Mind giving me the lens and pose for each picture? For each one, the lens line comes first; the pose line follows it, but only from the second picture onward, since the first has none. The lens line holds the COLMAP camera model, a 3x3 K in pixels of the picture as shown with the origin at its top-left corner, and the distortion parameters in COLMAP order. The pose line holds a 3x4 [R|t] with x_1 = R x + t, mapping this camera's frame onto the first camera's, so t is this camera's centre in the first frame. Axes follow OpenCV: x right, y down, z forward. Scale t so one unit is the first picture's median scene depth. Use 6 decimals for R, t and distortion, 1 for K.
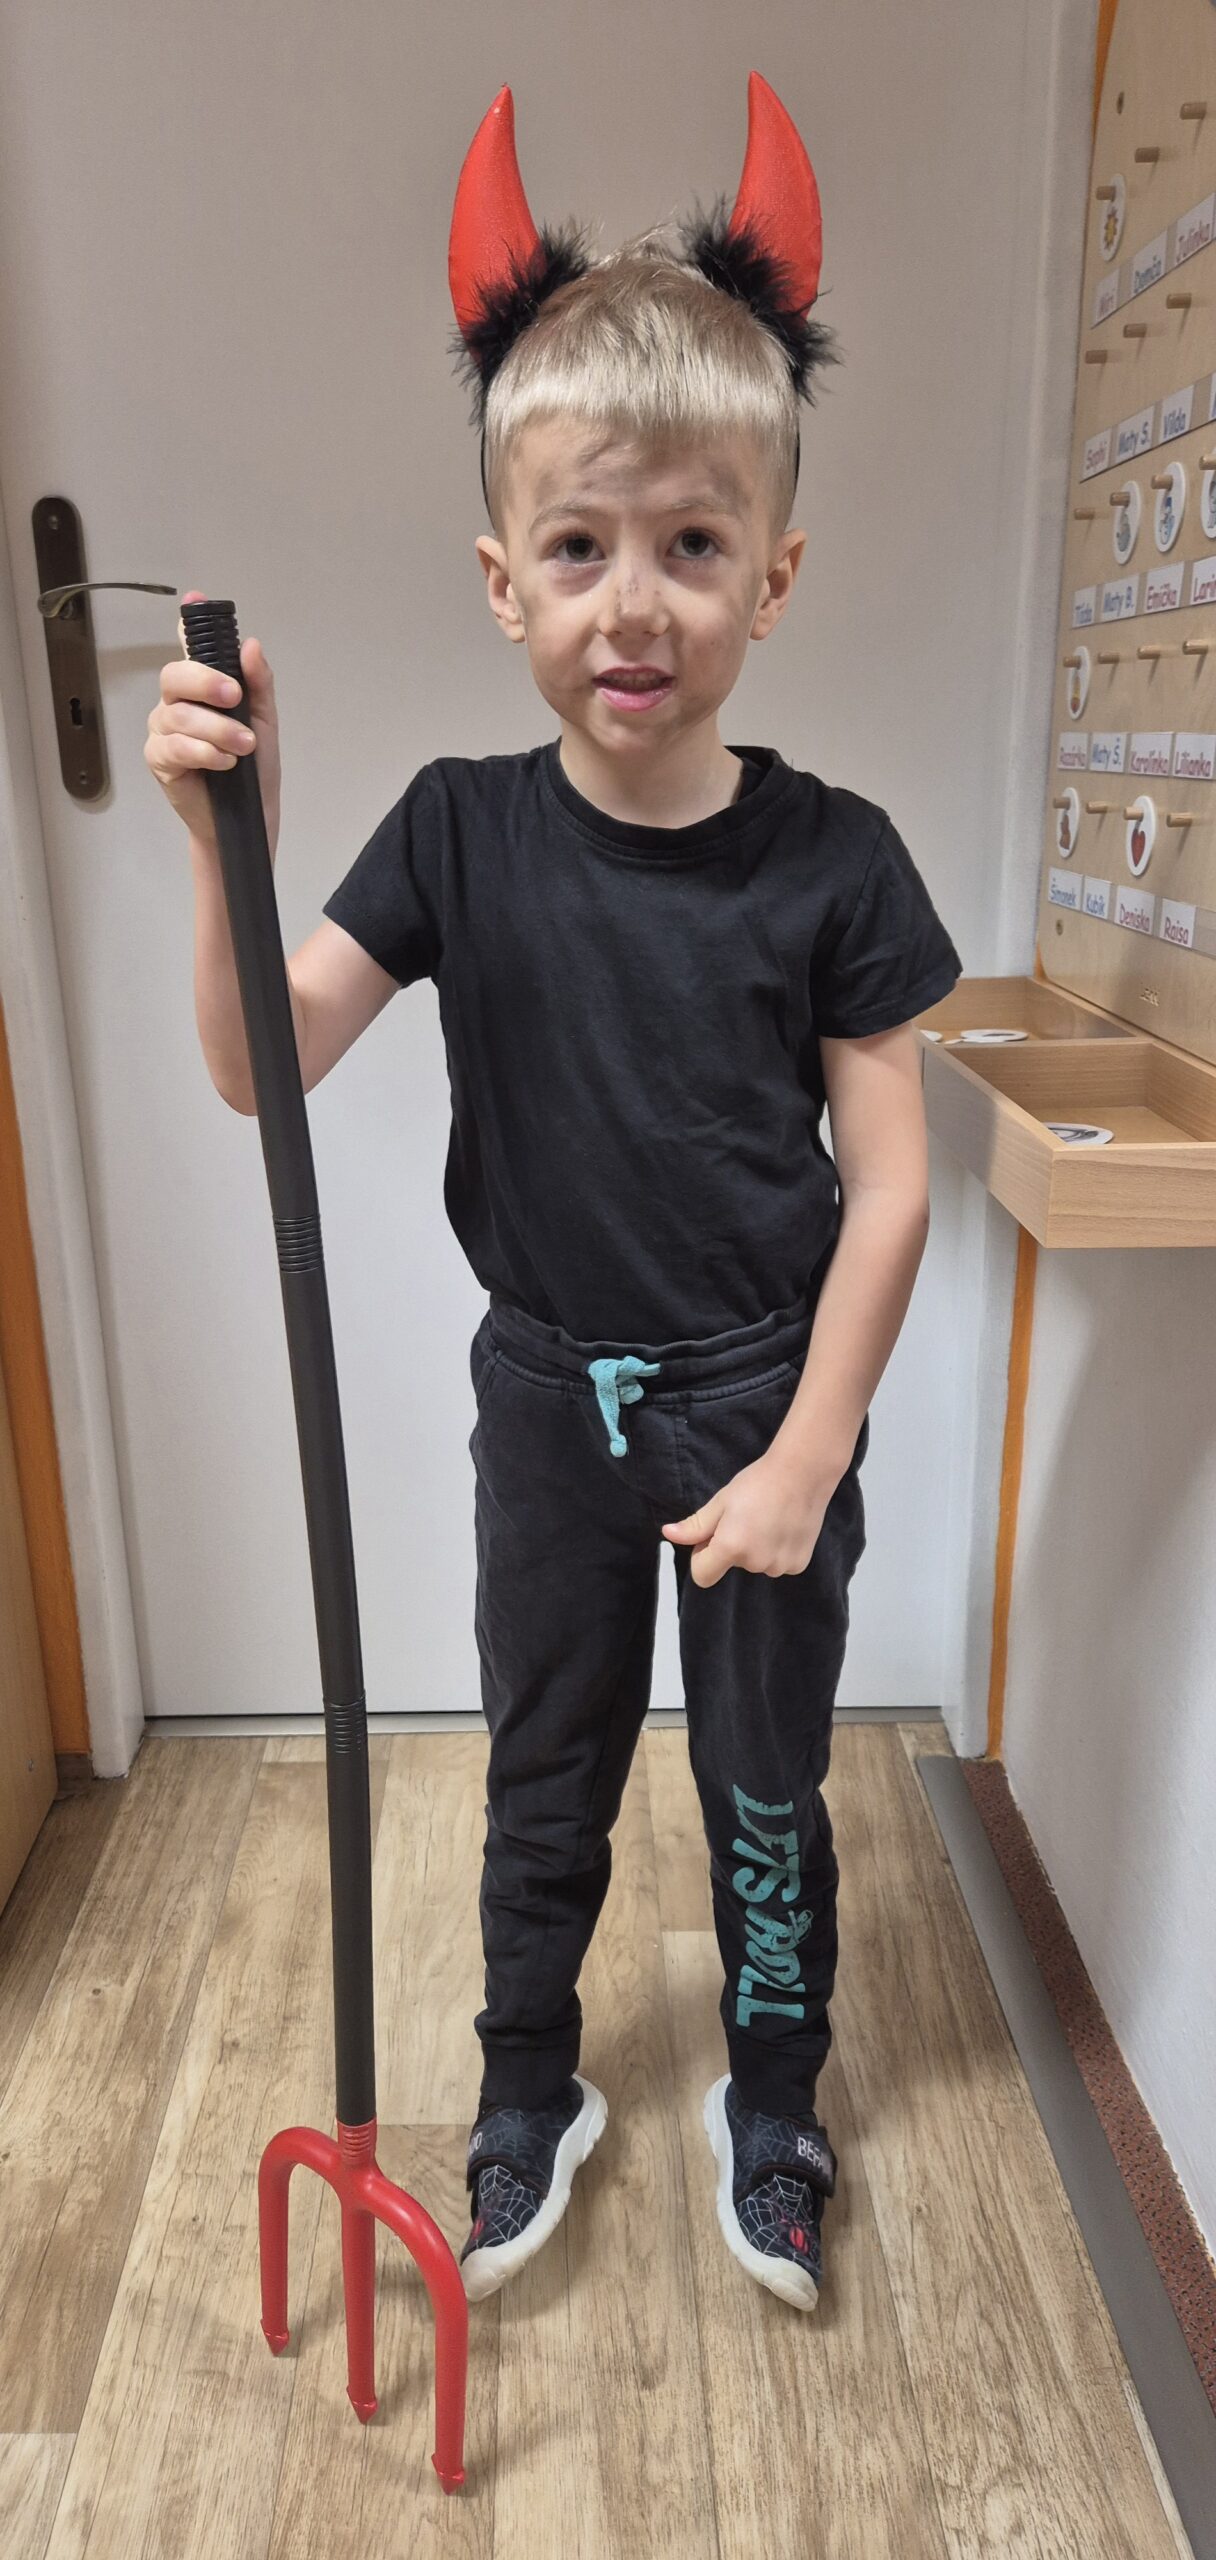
lens RADIAL K [[1805.8, 0, 512.2], [0, 1805.8, 1303.7], [0, 0, 1]] dist [0.038340, -0.038974]
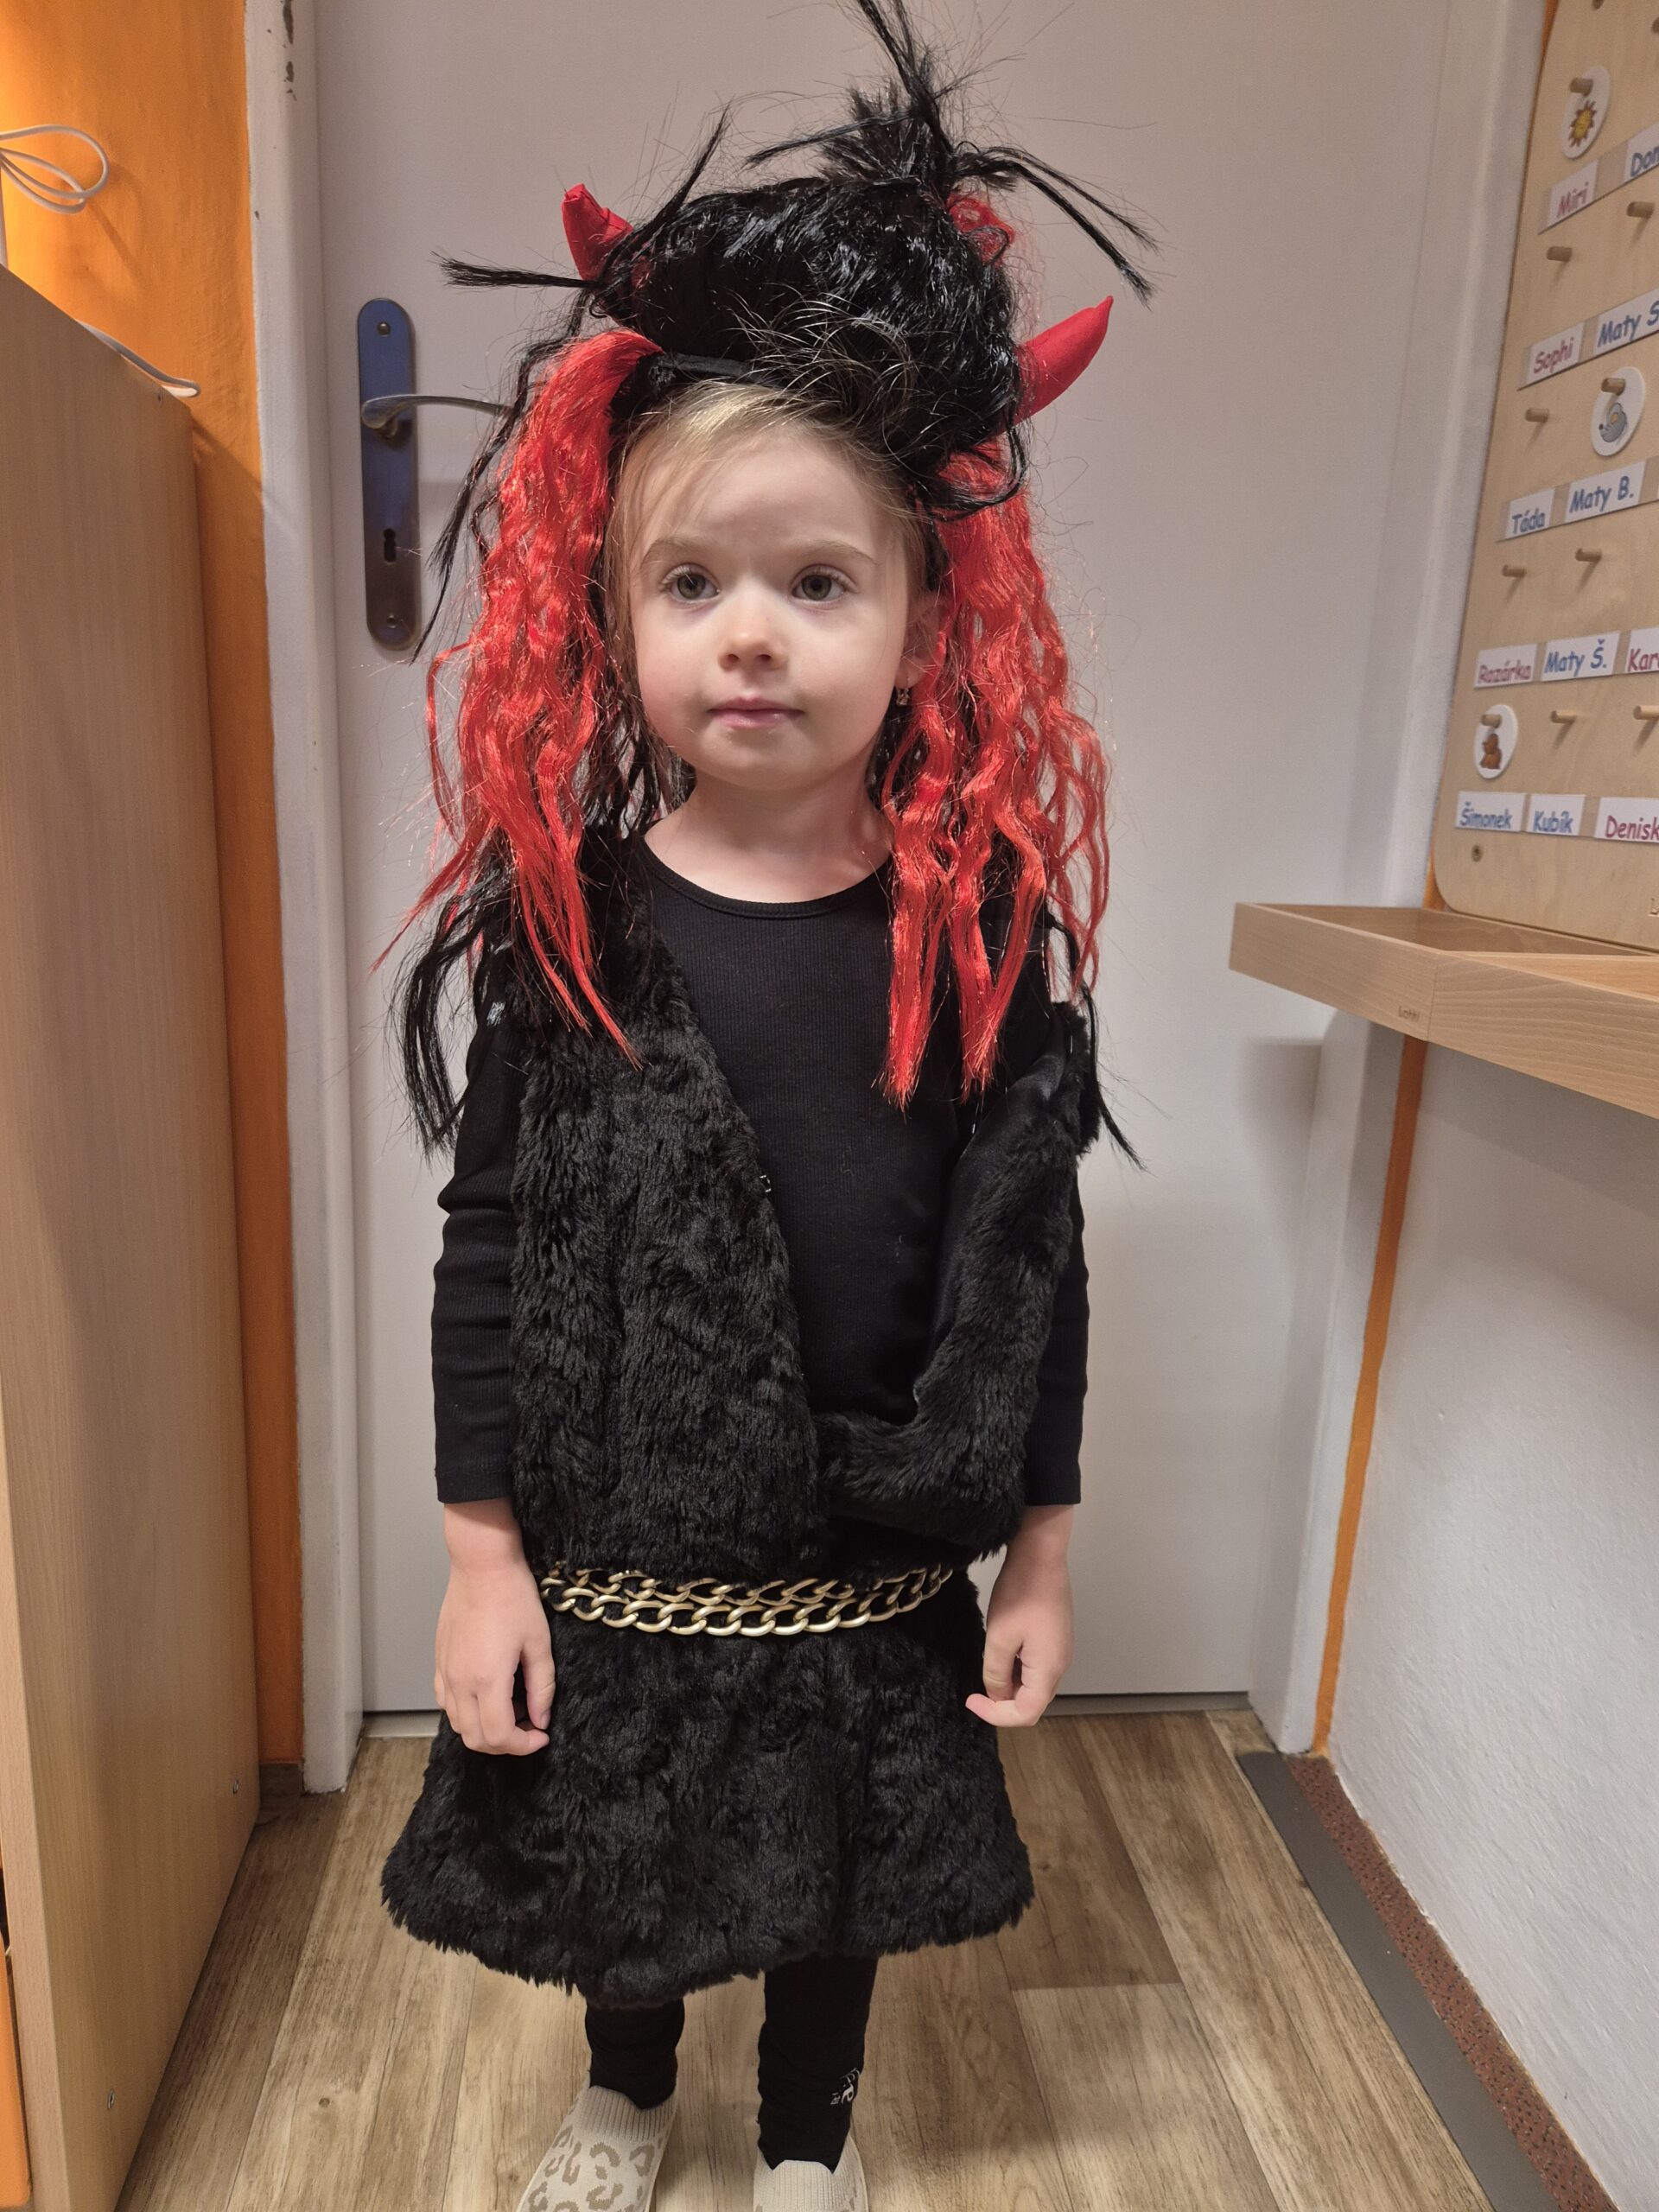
lens RADIAL K [[1577.1, 0, 838.2], [0, 1577.1, 1092.9], [0, 0, 1]] dist [0.042618, -0.049162]
pose [[0.988210, 0.046245, 0.145956, -0.139333], [-0.031308, 0.994186, -0.103021, 0.009421], [-0.149871, 0.097236, 0.983912, 0.265760]]
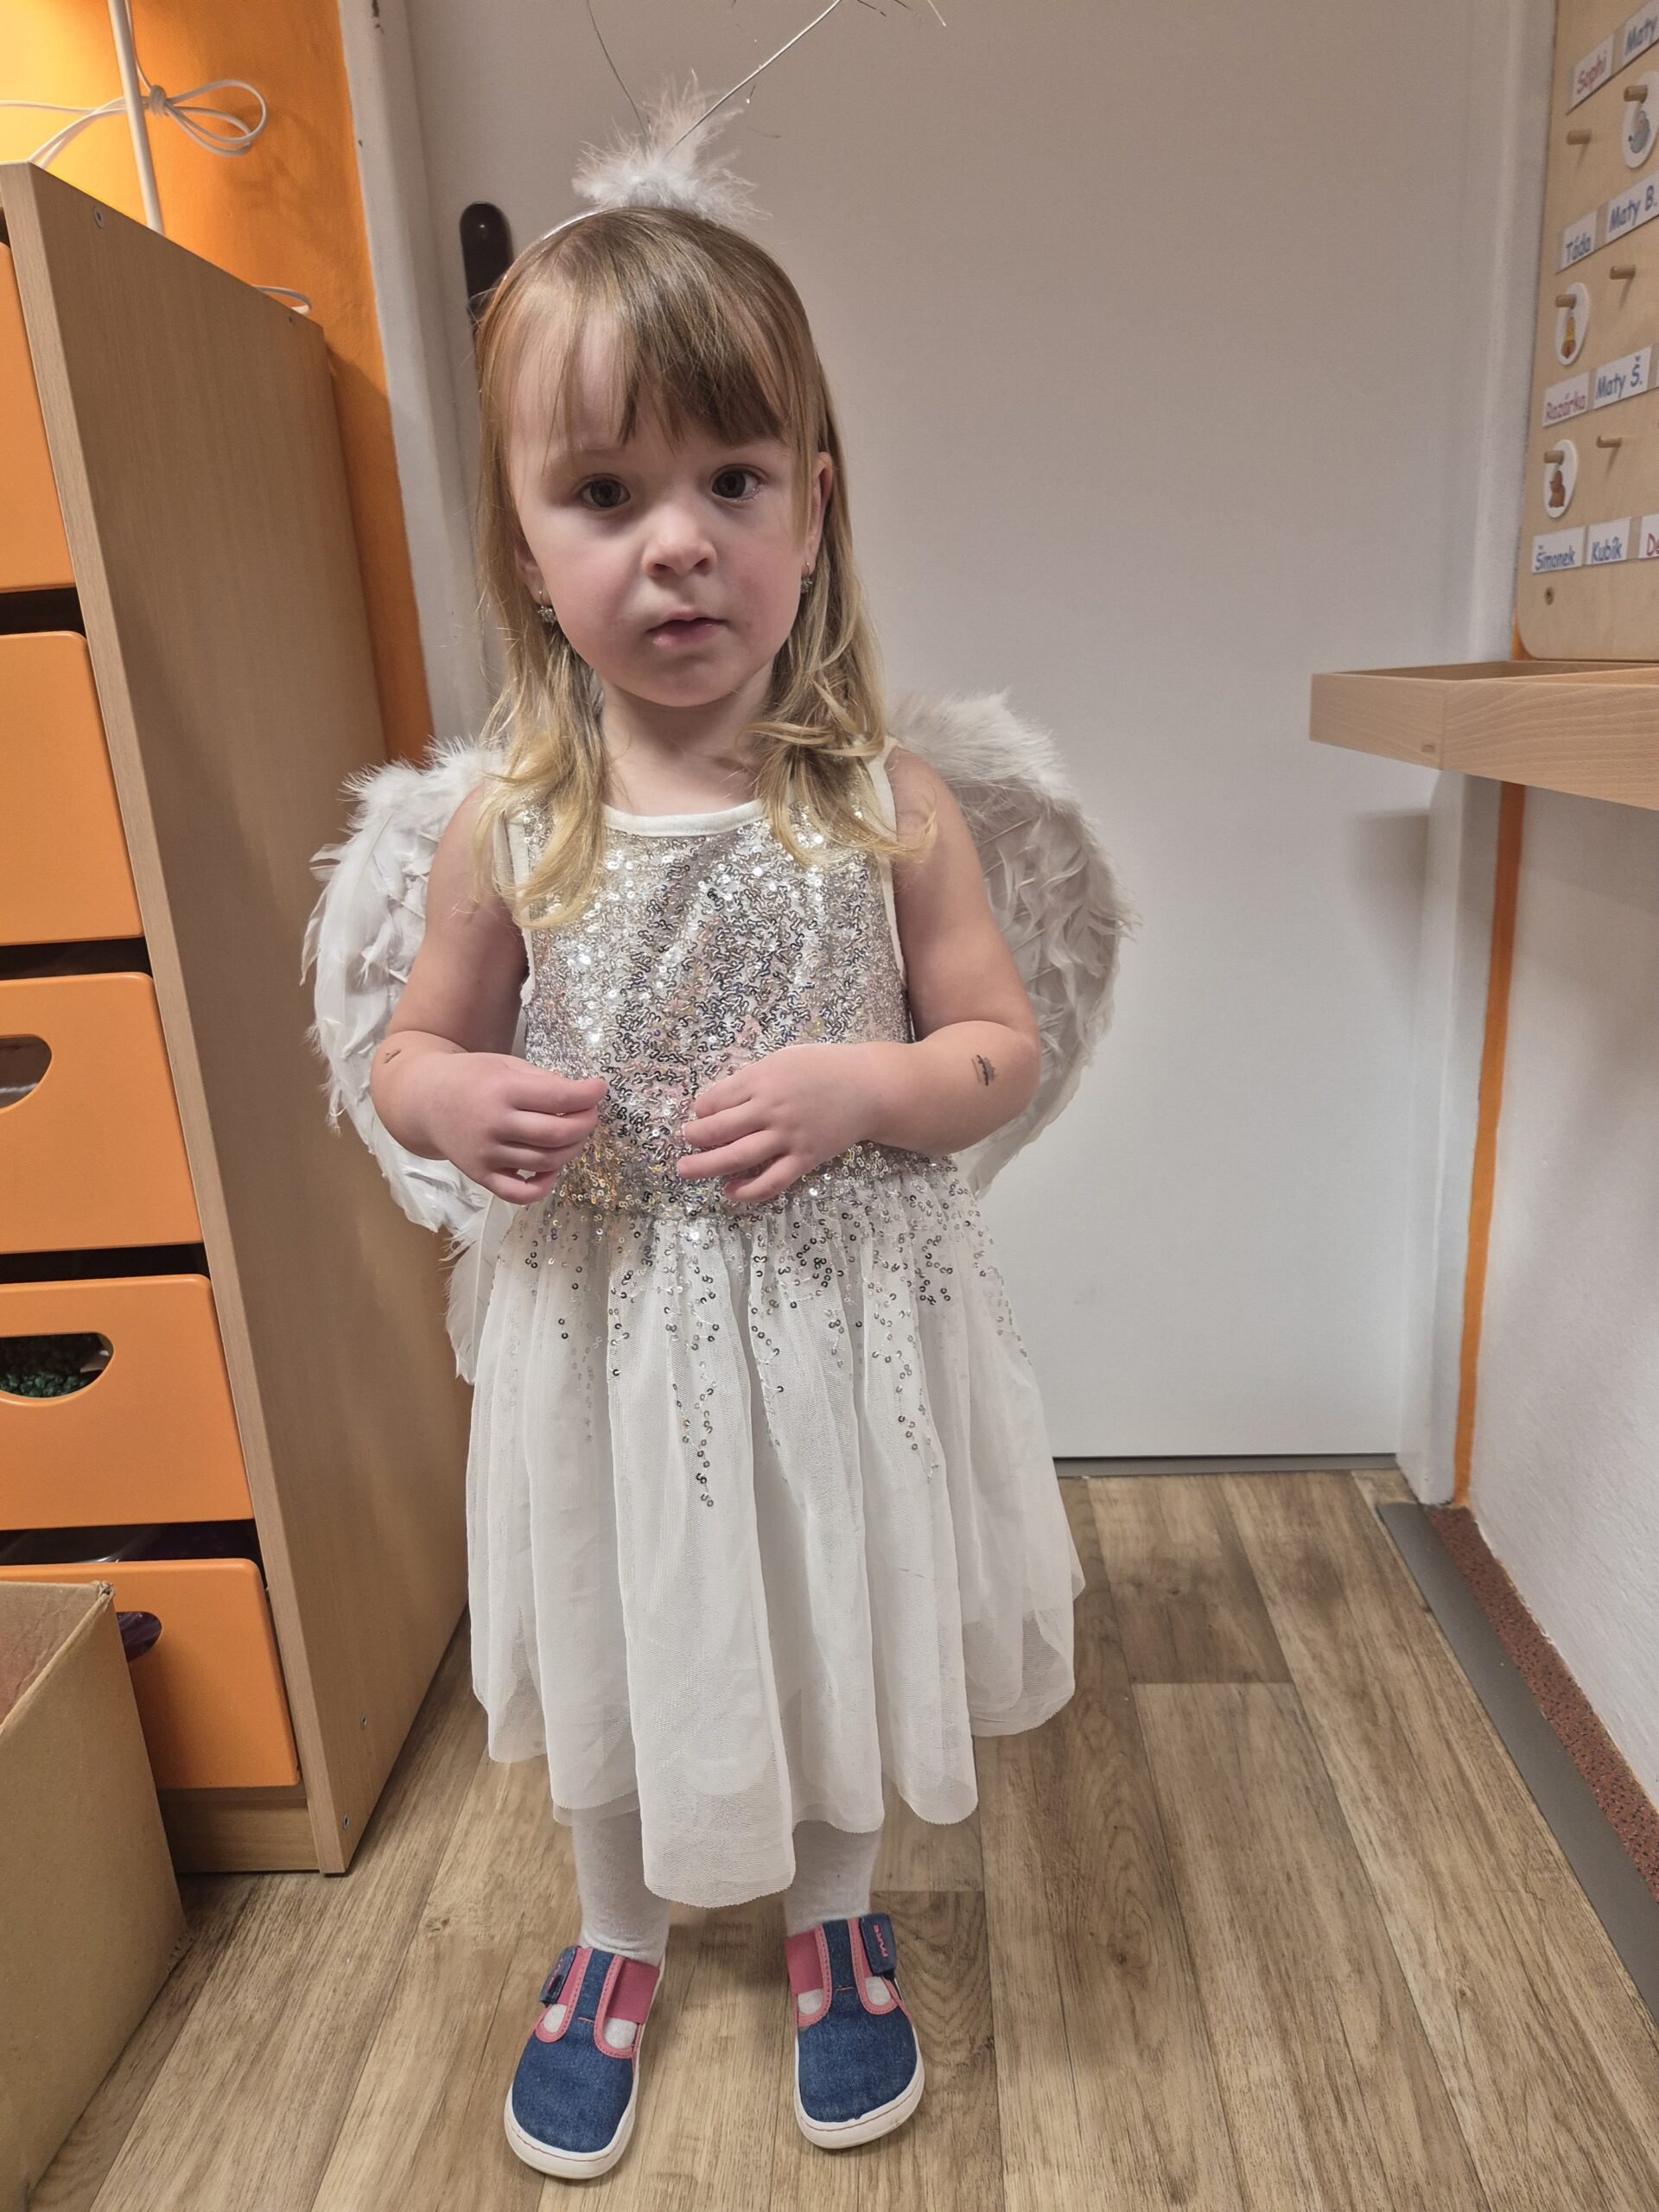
lens RADIAL K [[1577.1, 0, 803.5], [0, 1577.1, 1097.3], [0, 0, 1]] dist [0.042618, -0.049162]
pose [[0.998808, -0.015832, -0.046171, -0.049552], [0.014329, 0.999363, -0.032692, 0.073689], [0.046659, 0.031992, 0.998398, 0.177054]]
